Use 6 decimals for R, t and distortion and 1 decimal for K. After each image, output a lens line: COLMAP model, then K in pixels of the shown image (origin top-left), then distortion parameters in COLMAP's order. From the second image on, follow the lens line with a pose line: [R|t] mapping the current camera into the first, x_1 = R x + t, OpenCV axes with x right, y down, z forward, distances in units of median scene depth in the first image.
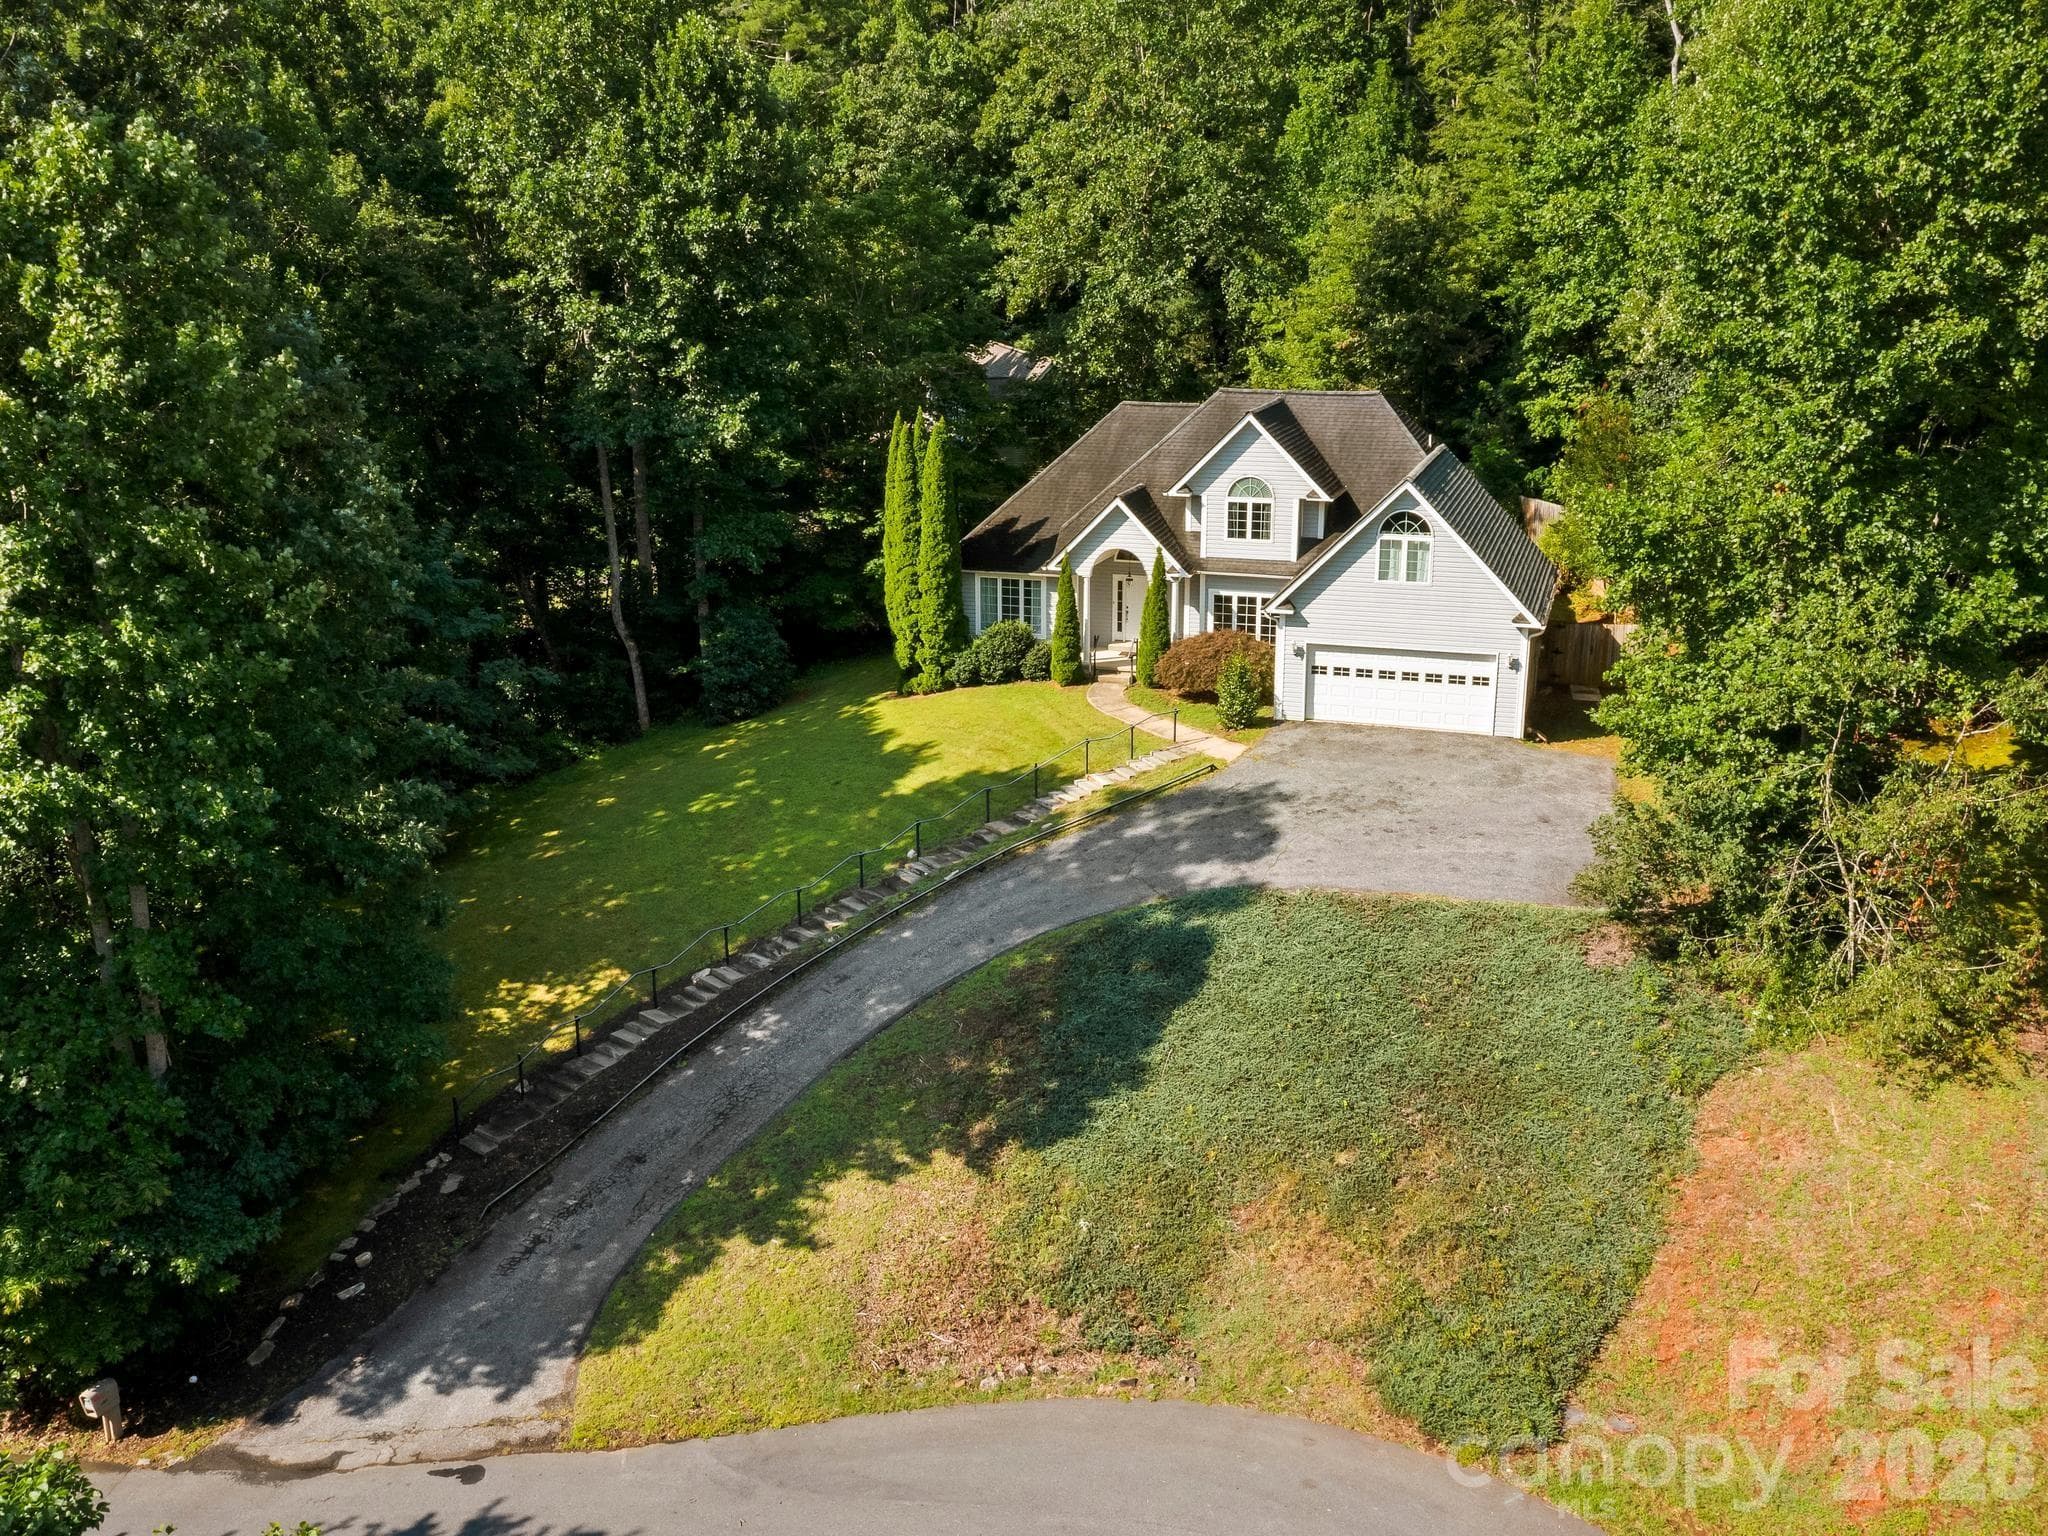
lens RADIAL K [[1891.3, 0, 1015.7], [0, 1891.3, 740.6], [0, 0, 1]] dist [0.007180, 0.000000]
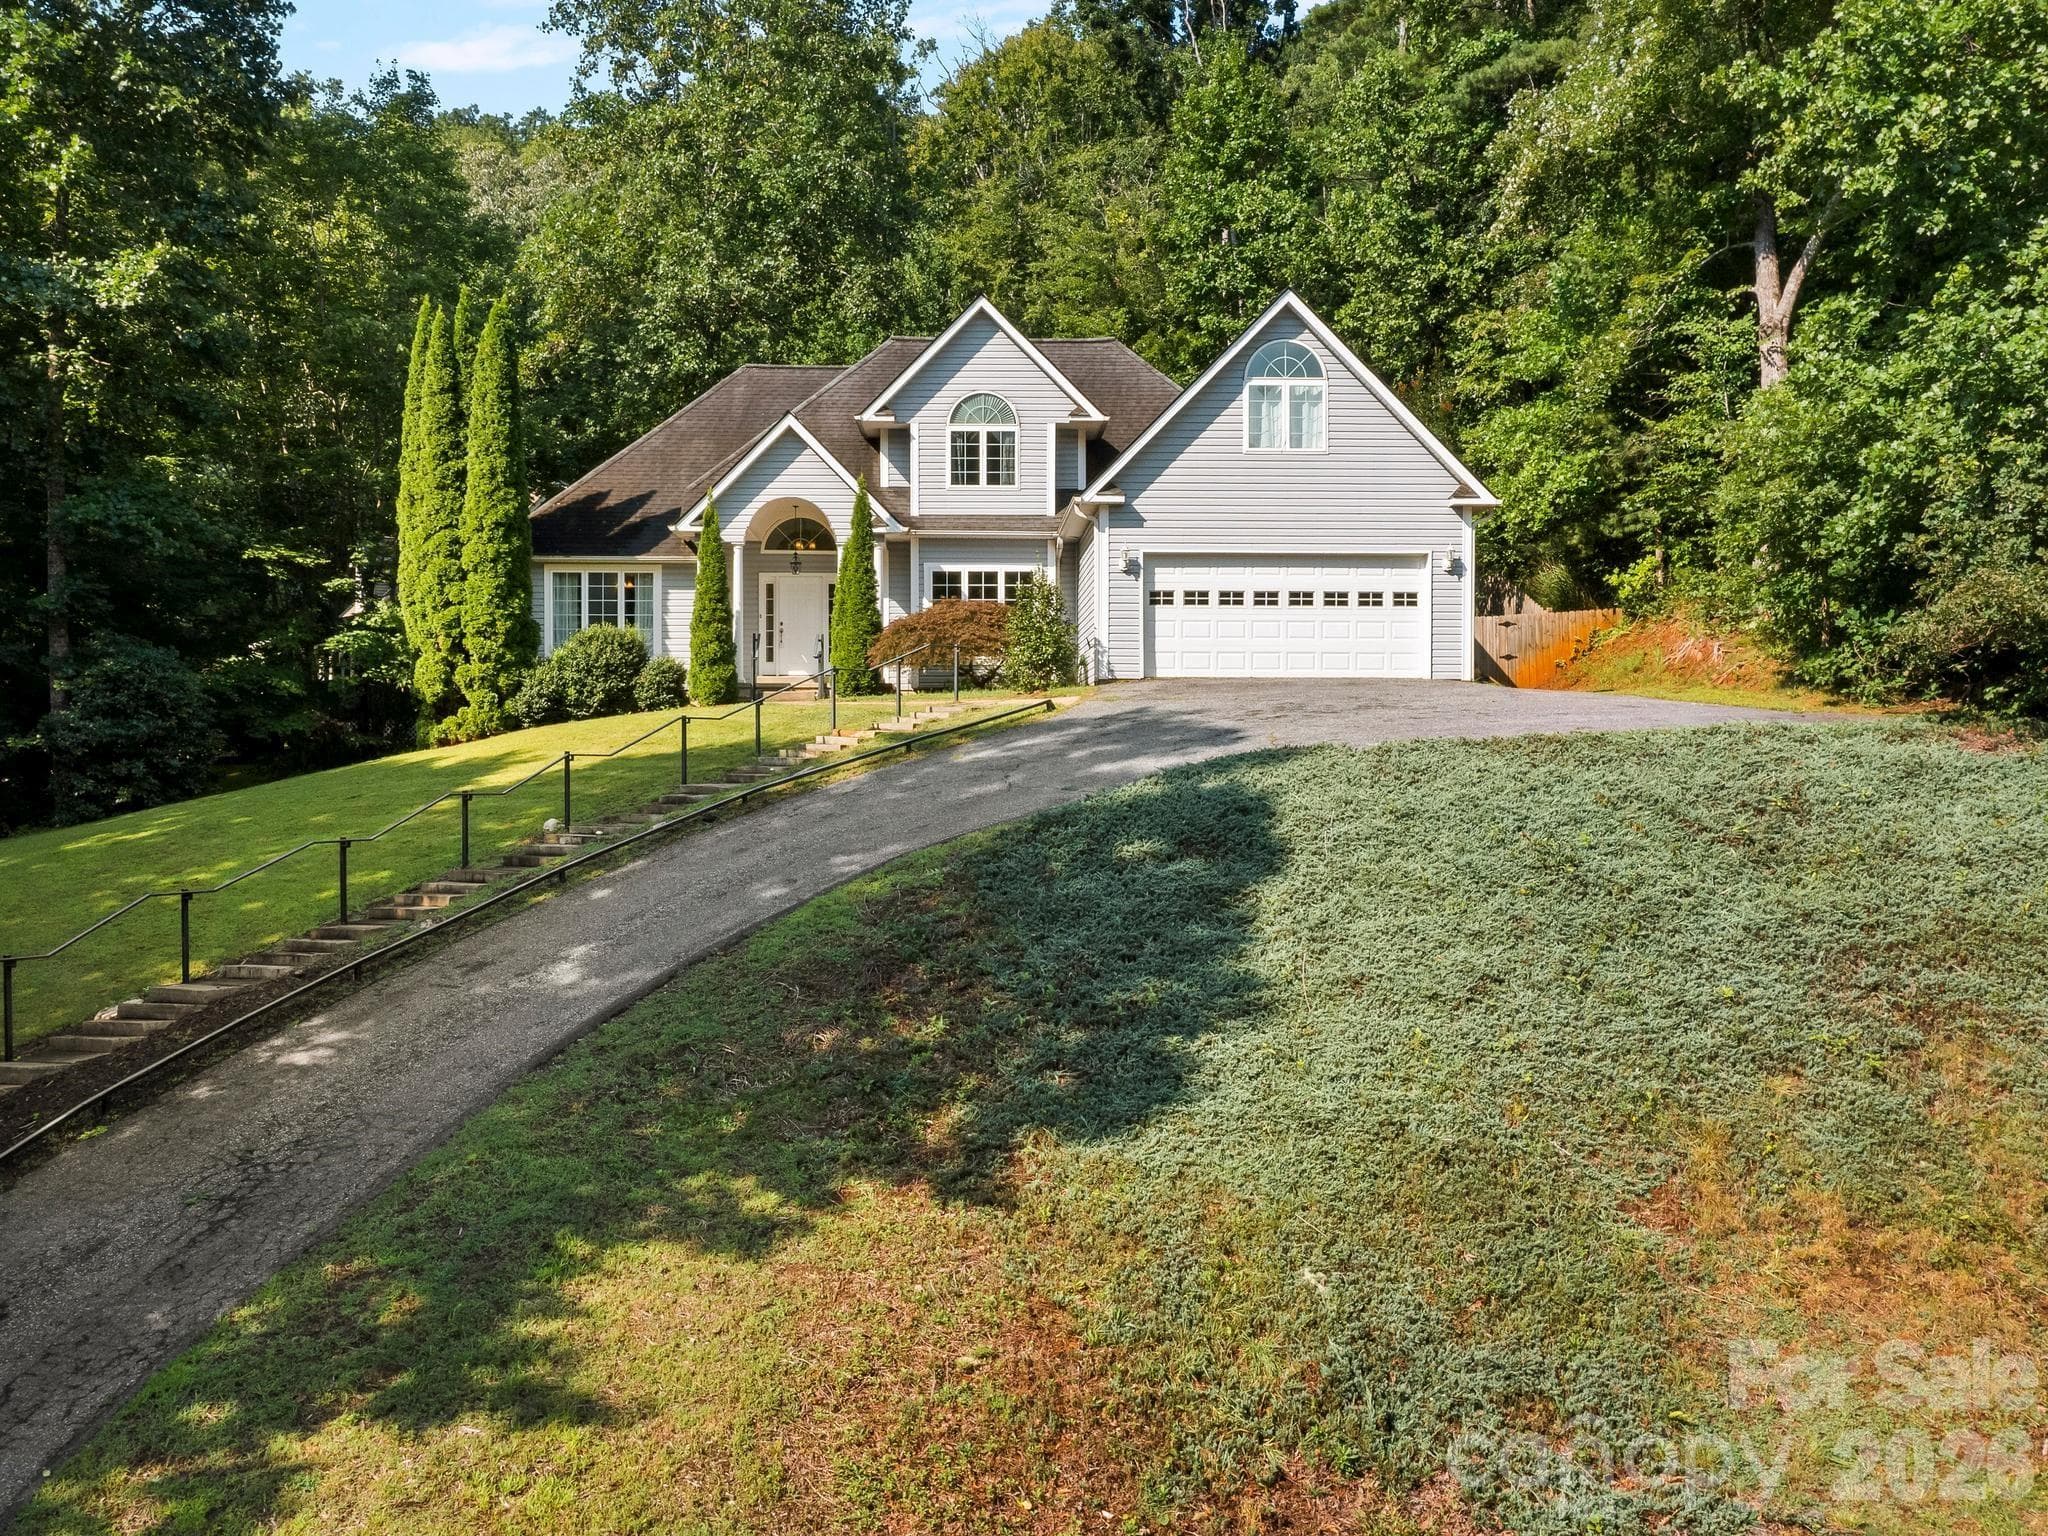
lens RADIAL K [[1891.3, 0, 1003.3], [0, 1891.3, 787.8], [0, 0, 1]] dist [0.007180, 0.000000]
pose [[0.939243, 0.001536, 0.343250, -0.108741], [0.086285, 0.966824, -0.240430, 0.172294], [-0.332232, 0.255440, 0.907950, 0.445007]]
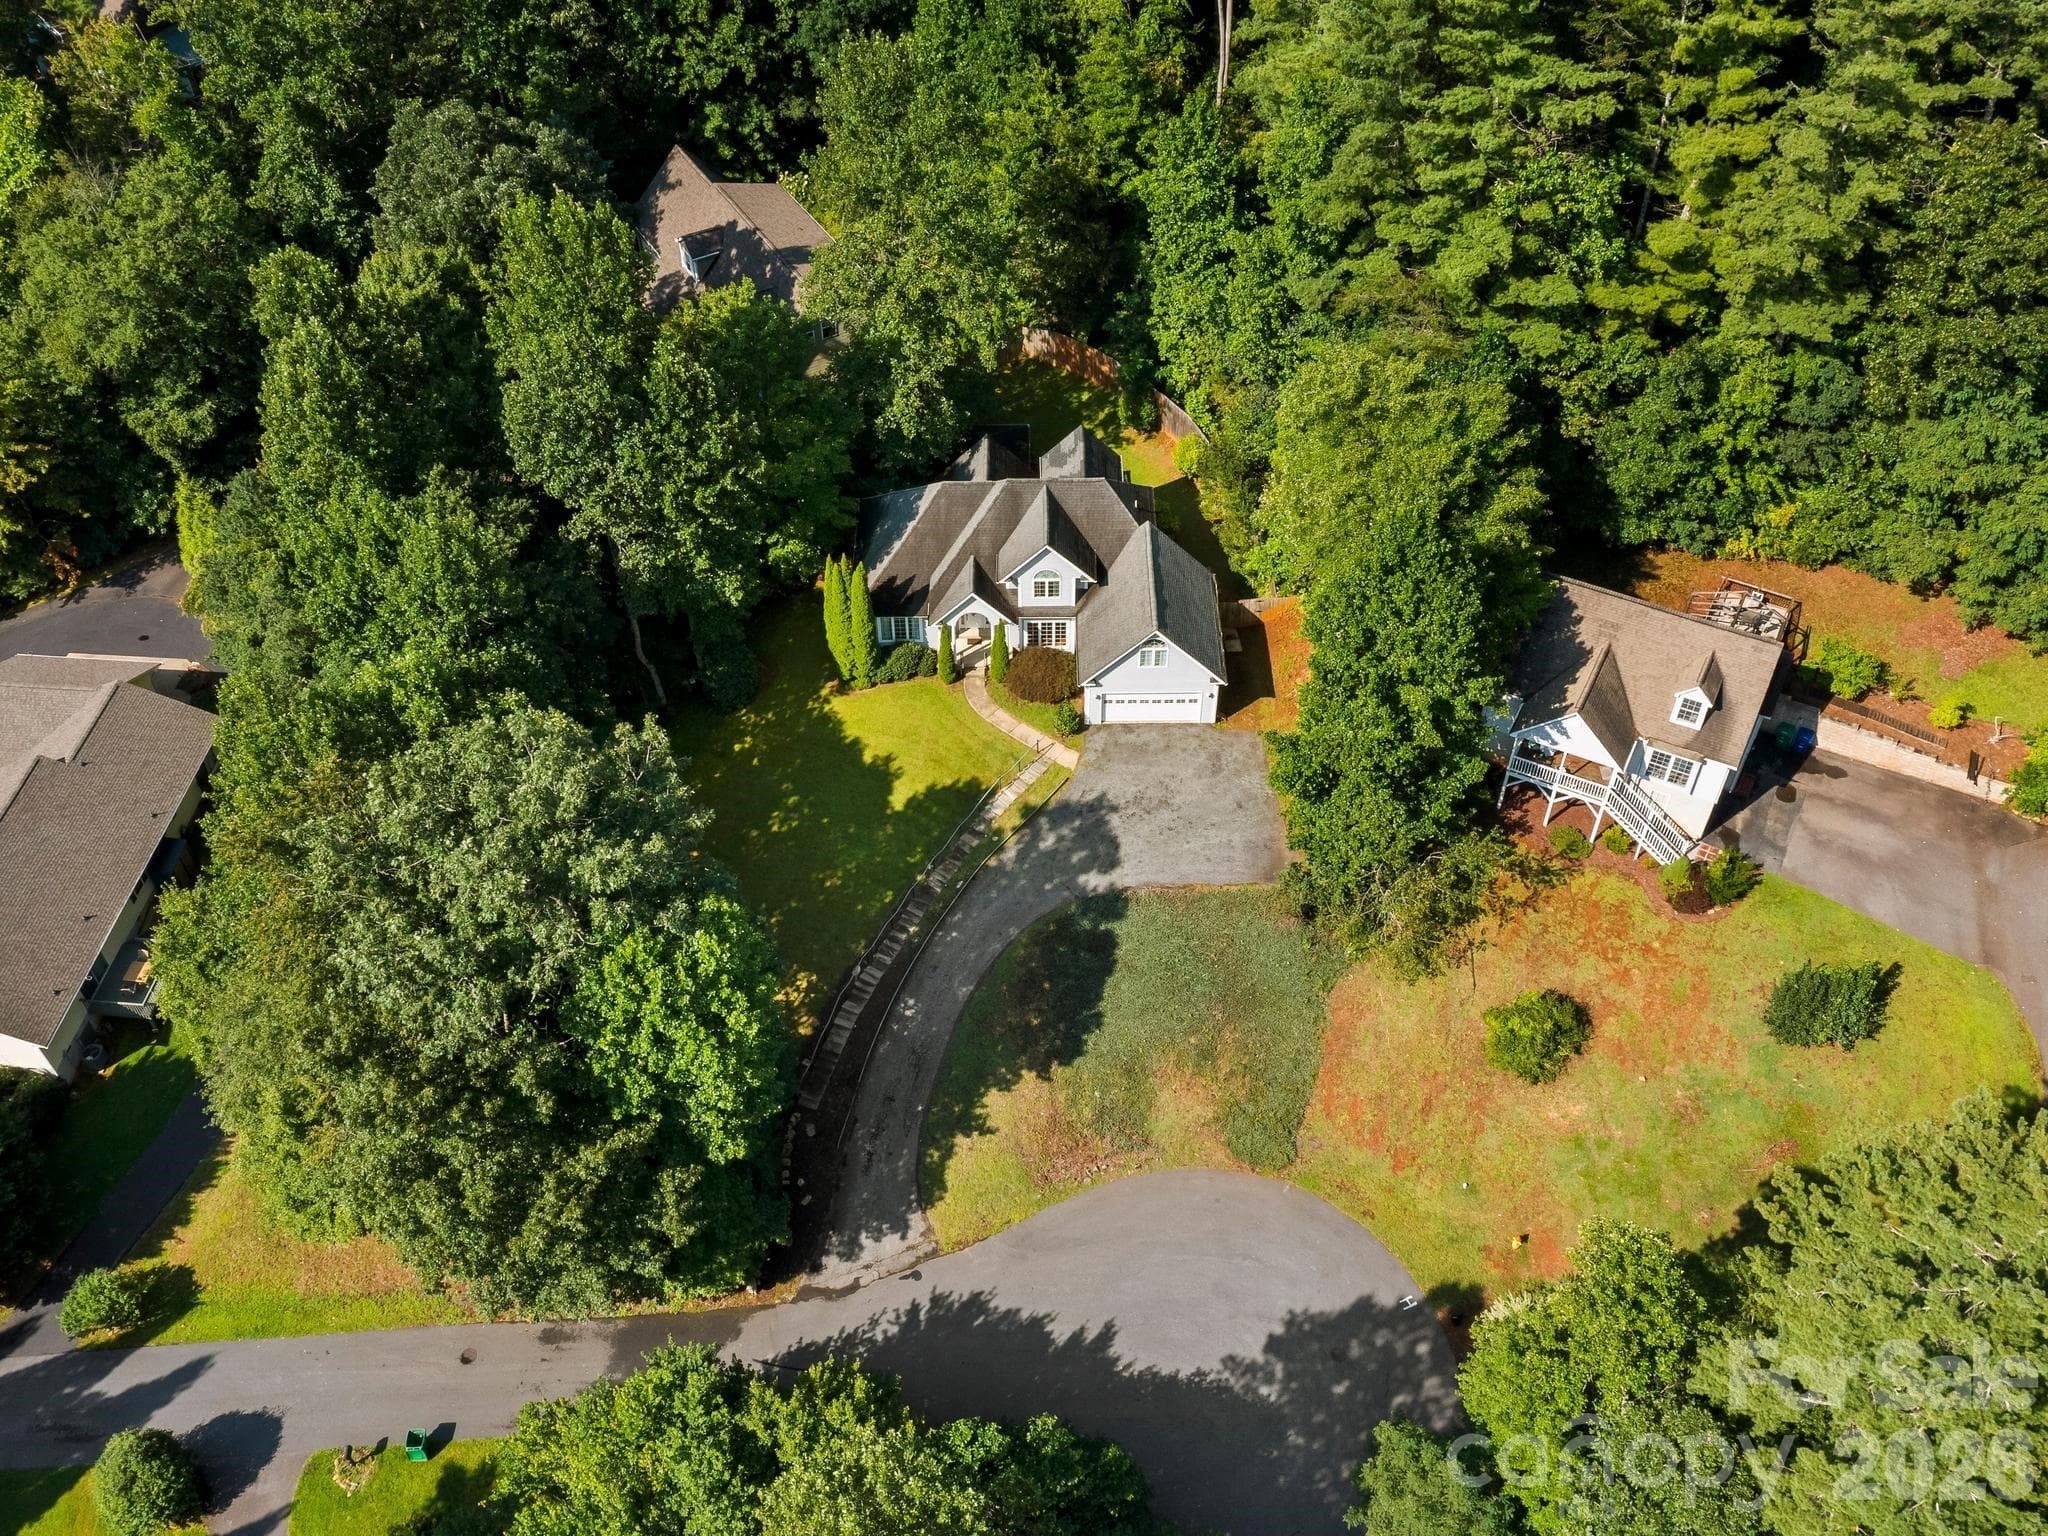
lens RADIAL K [[1891.3, 0, 1012.0], [0, 1891.3, 769.1], [0, 0, 1]] dist [0.007180, 0.000000]
pose [[0.945814, -0.239913, 0.218809, -0.346081], [0.083490, 0.830889, 0.550138, -0.997620], [-0.313791, -0.502060, 0.805897, -0.492137]]
